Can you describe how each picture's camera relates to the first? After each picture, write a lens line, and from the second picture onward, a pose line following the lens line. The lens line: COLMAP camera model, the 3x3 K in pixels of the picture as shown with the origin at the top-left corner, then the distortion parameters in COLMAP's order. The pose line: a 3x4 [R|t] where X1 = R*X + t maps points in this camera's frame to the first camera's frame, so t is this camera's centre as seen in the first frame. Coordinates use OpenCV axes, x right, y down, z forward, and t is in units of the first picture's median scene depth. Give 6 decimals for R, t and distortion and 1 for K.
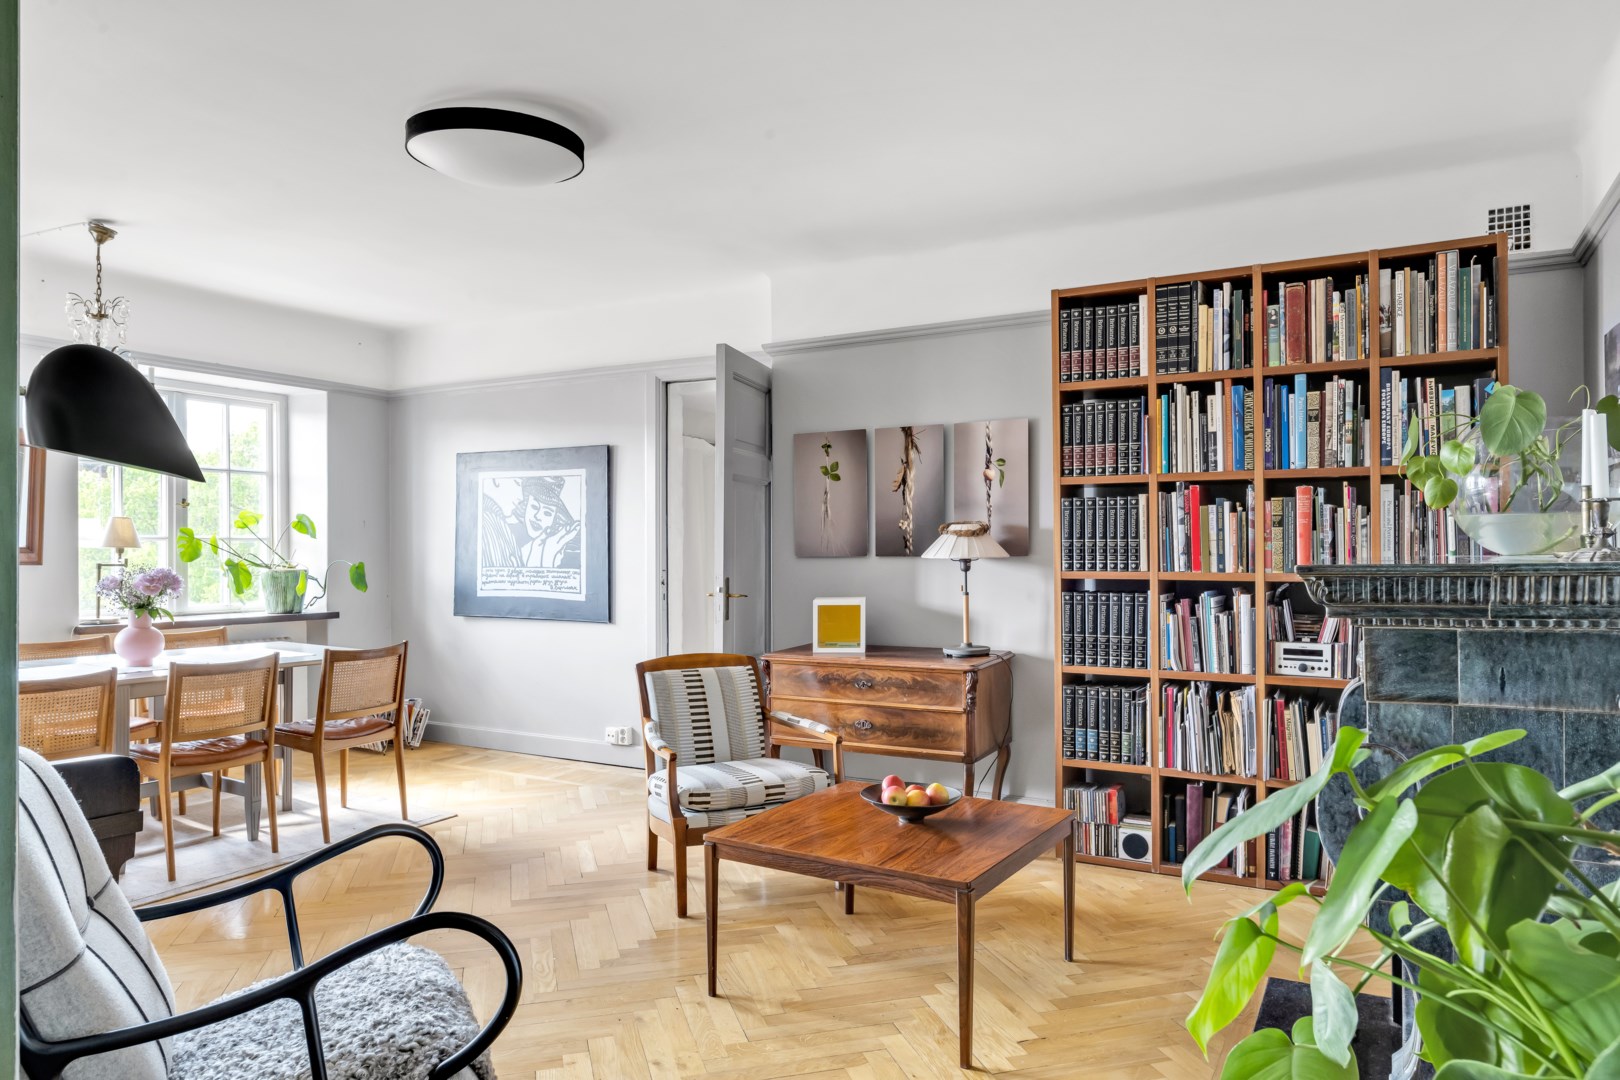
lens RADIAL K [[1048.1, 0, 809.5], [0, 1048.1, 548.9], [0, 0, 1]] dist [-0.006797, 0.001039]
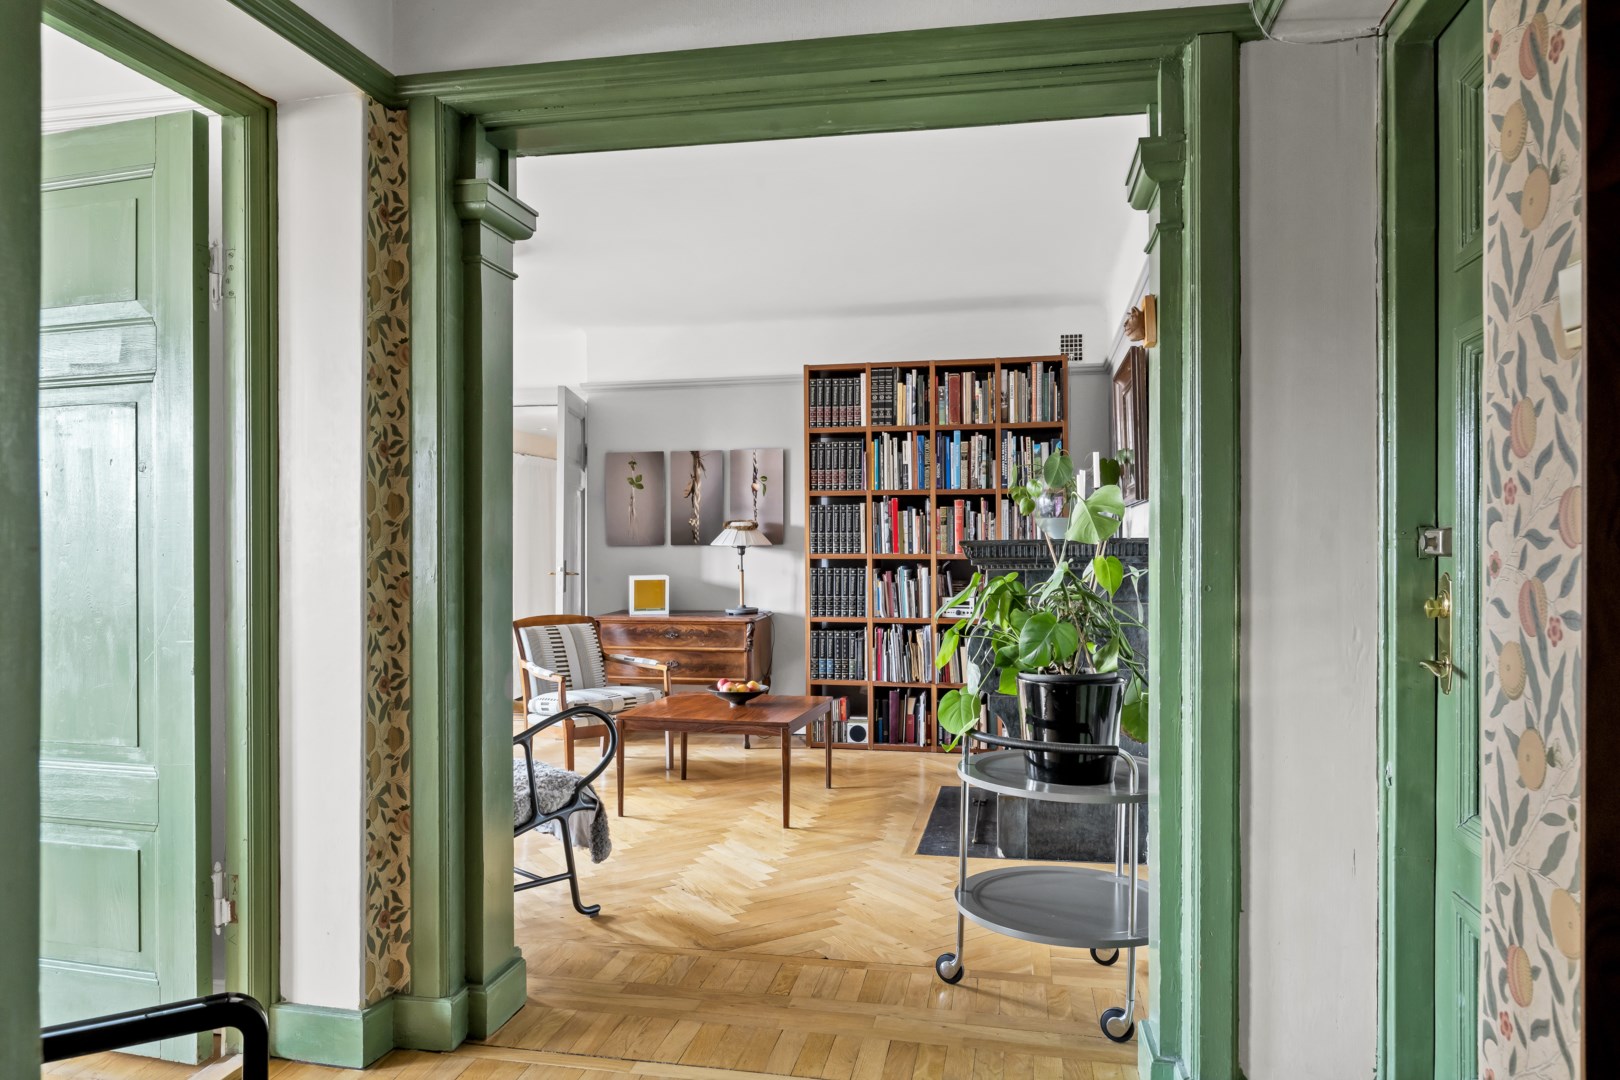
lens RADIAL K [[1066.4, 0, 811.5], [0, 1066.4, 547.6], [0, 0, 1]] dist [0.005949, 0.004533]
pose [[0.952416, 0.001470, 0.304797, -0.215835], [-0.000952, 0.999998, -0.001847, 0.014979], [-0.304799, 0.001469, 0.952416, -0.437461]]
